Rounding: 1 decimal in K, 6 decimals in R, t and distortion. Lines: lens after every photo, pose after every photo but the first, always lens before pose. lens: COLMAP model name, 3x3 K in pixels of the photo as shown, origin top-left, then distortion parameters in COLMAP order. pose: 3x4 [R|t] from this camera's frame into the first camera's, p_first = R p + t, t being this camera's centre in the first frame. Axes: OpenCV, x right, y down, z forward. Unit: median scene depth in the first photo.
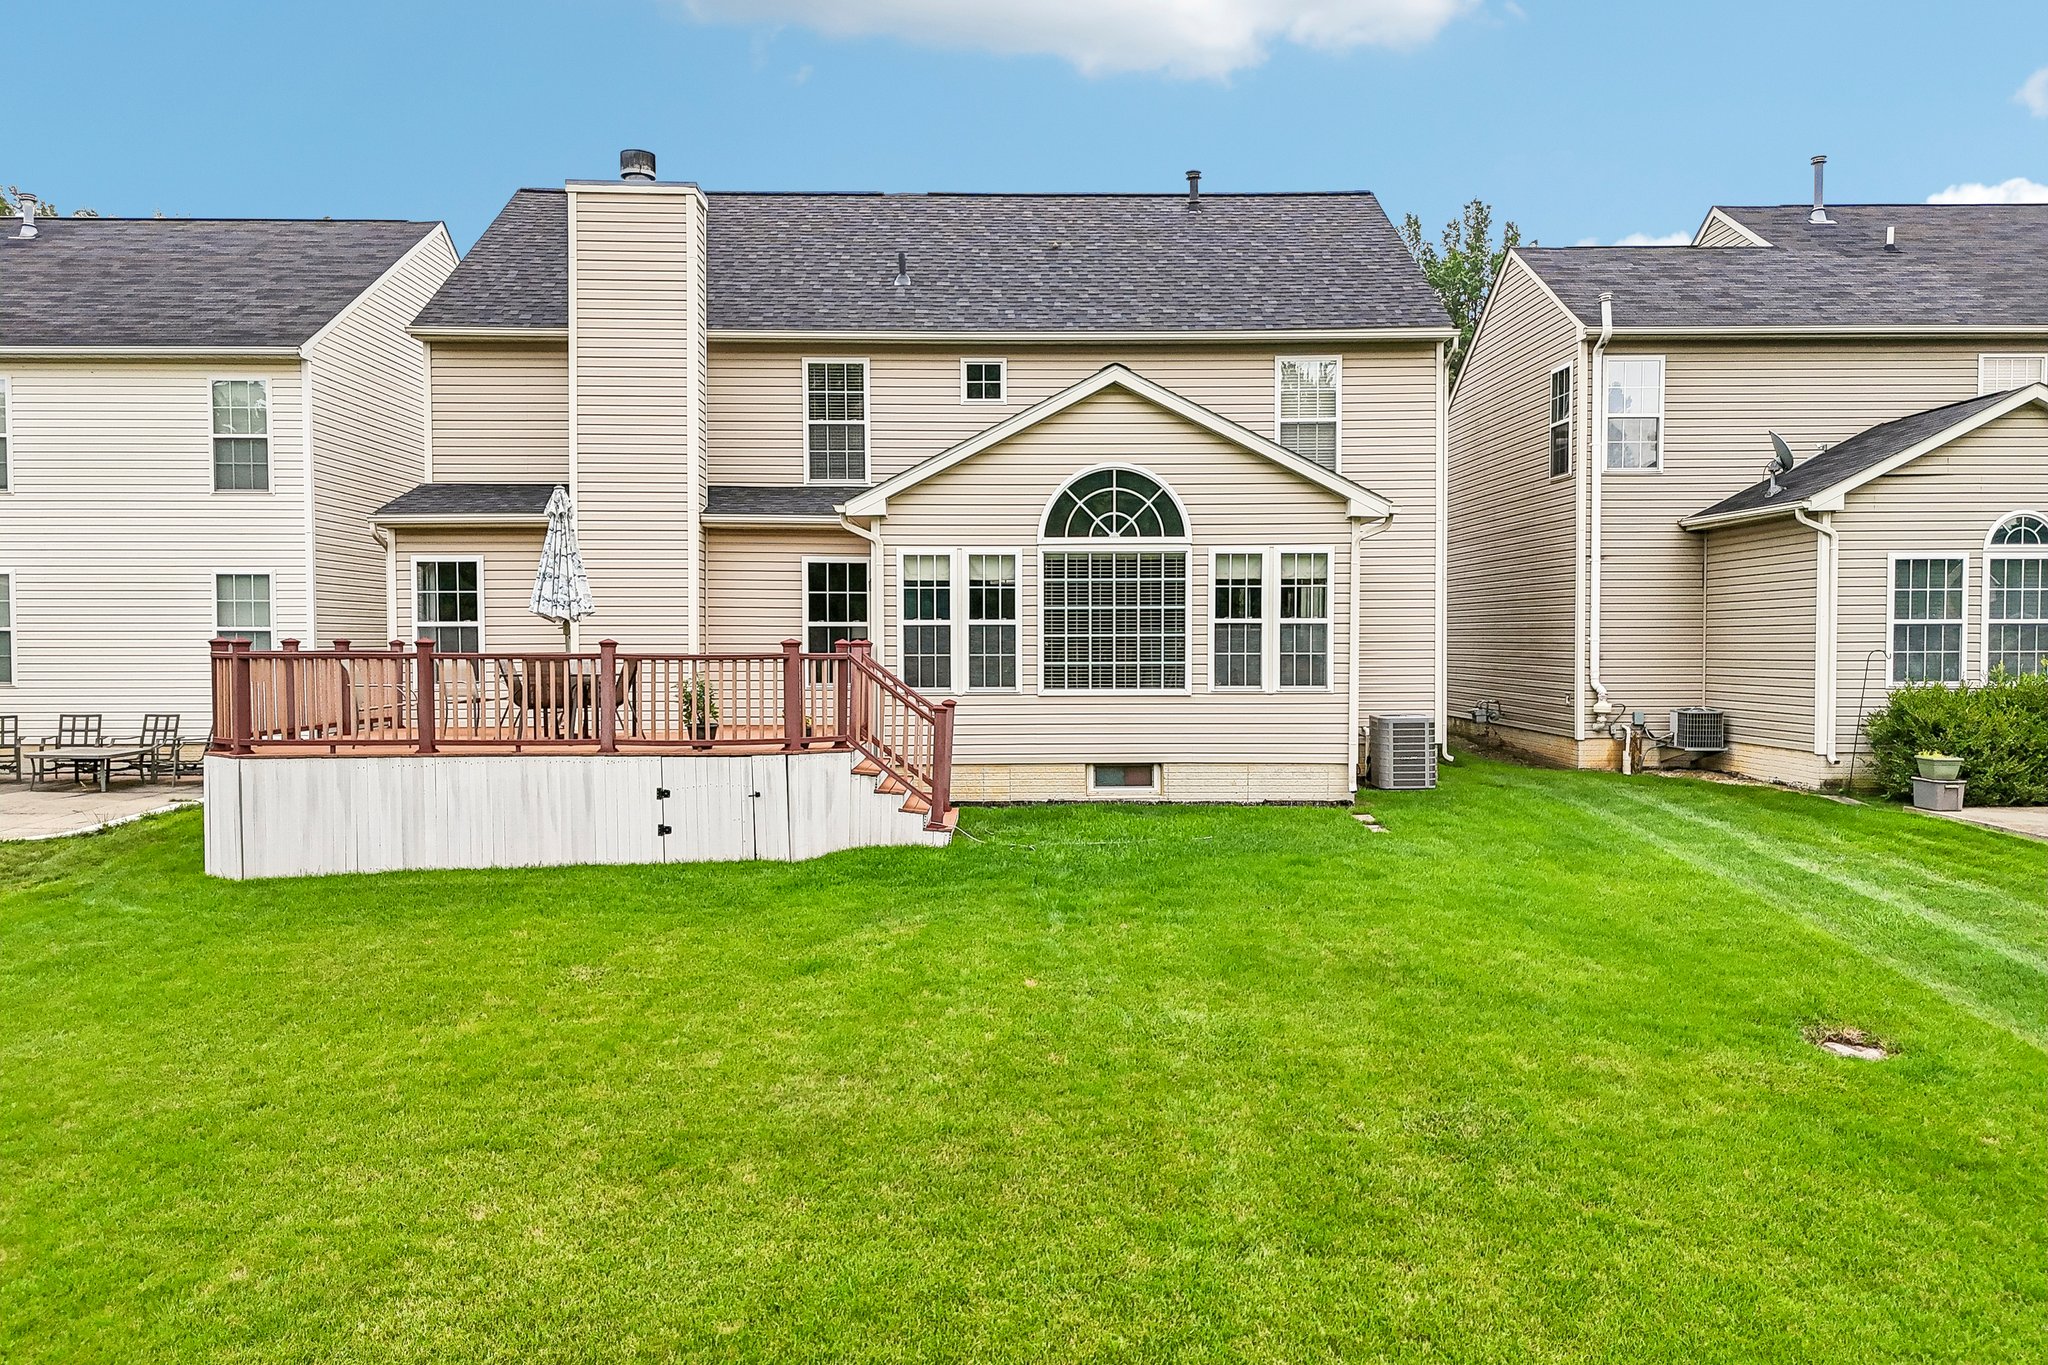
lens RADIAL K [[1481.5, 0, 1024.0], [0, 1481.5, 682.5], [0, 0, 1]] dist [0.070864, -0.078999]
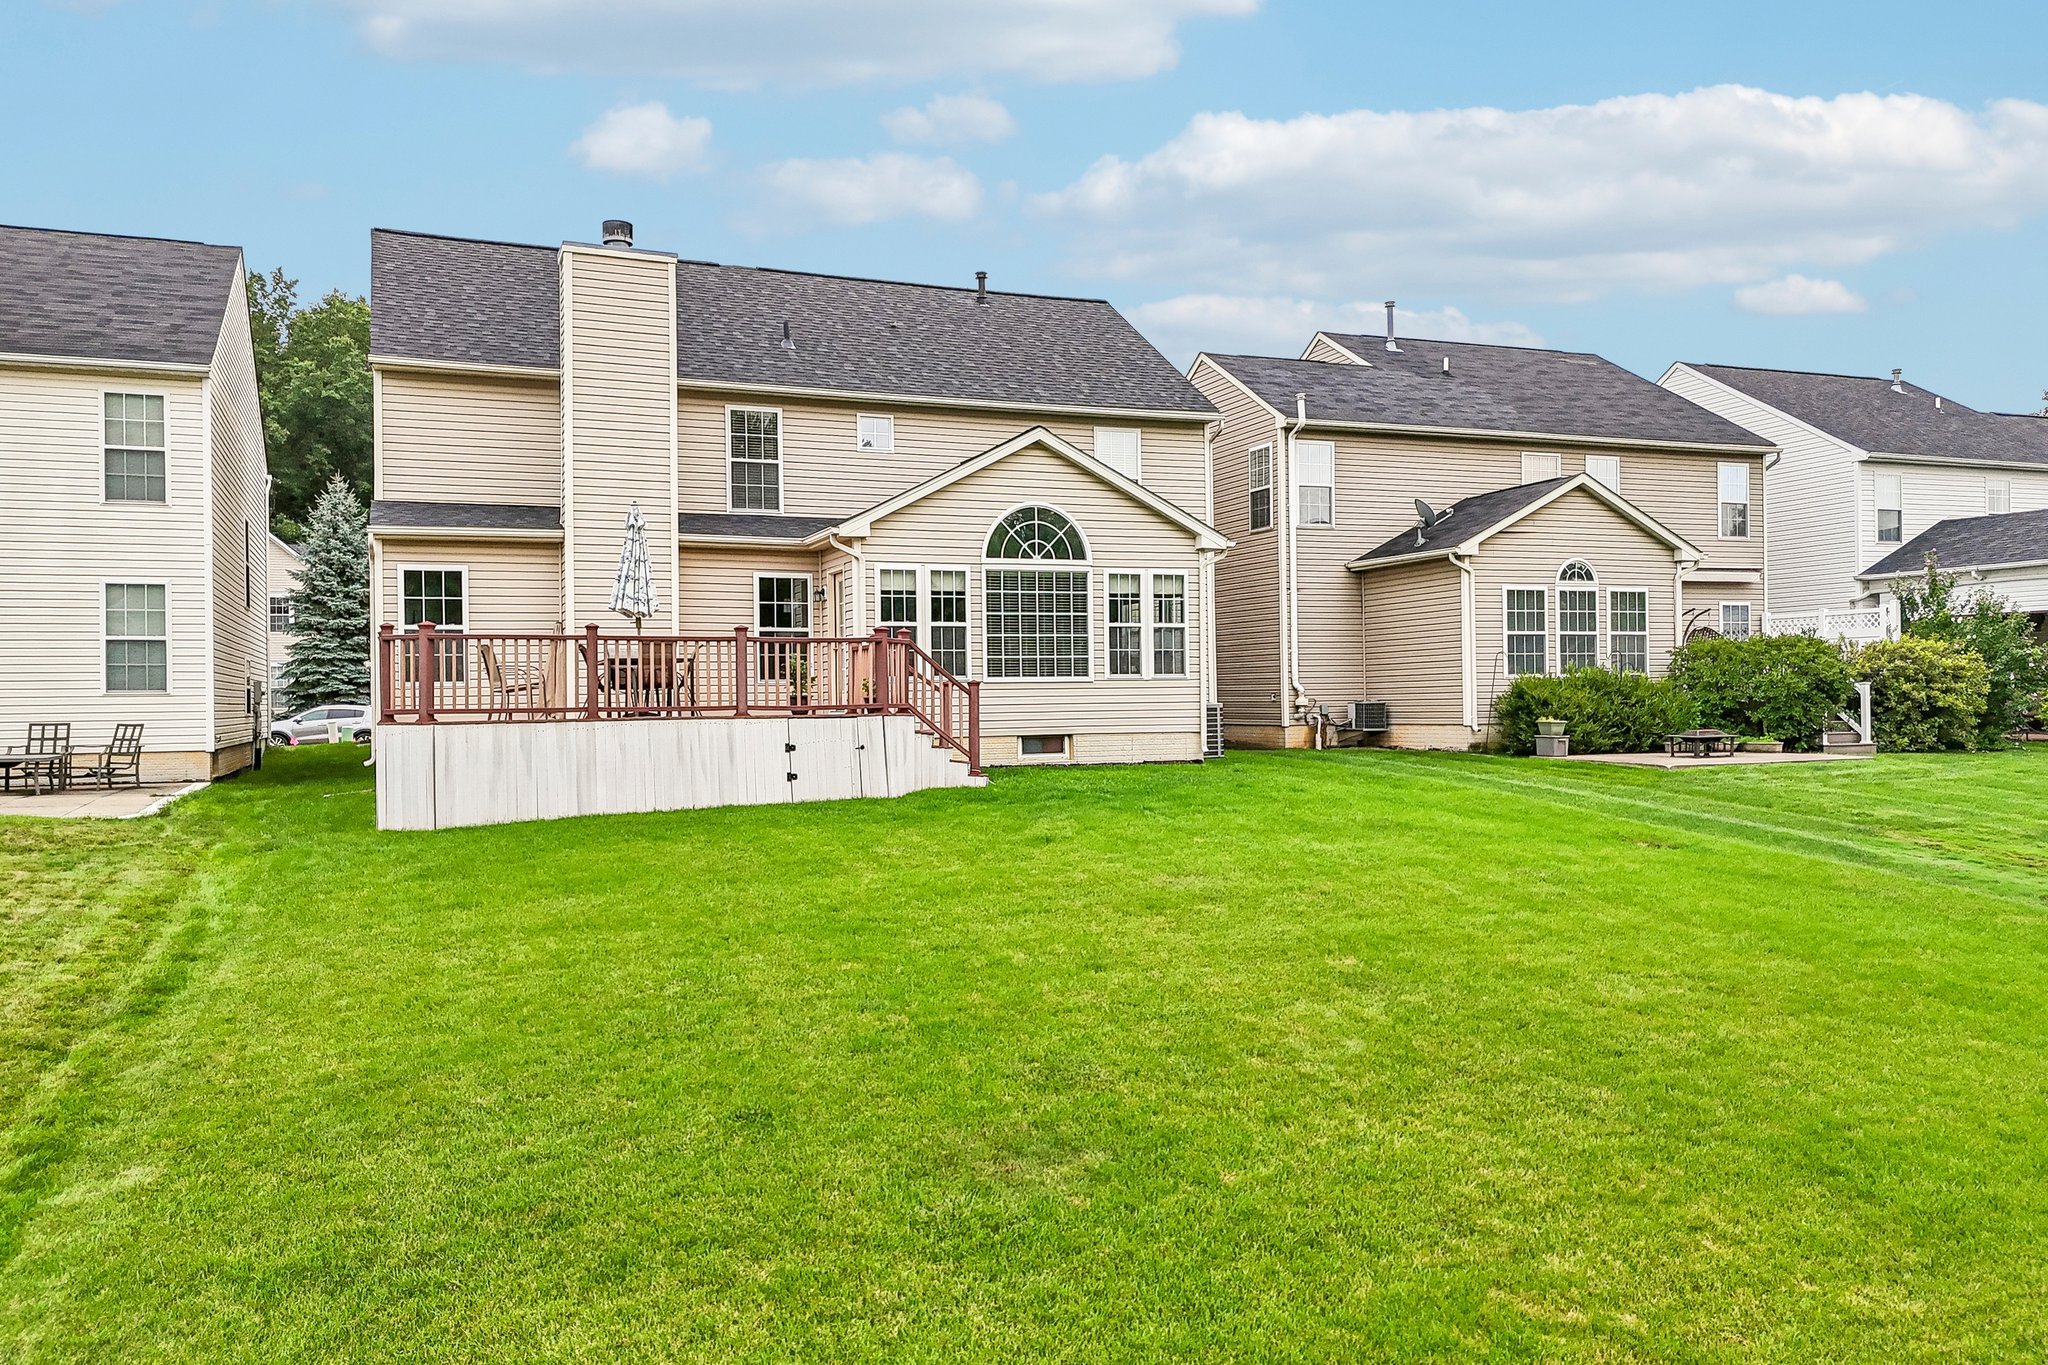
lens RADIAL K [[1481.5, 0, 1024.0], [0, 1481.5, 682.5], [0, 0, 1]] dist [0.070864, -0.078999]
pose [[0.935619, -0.006400, 0.352952, -0.379071], [0.021178, 0.999052, -0.038023, 0.054203], [-0.352375, 0.043050, 0.934868, -0.184206]]
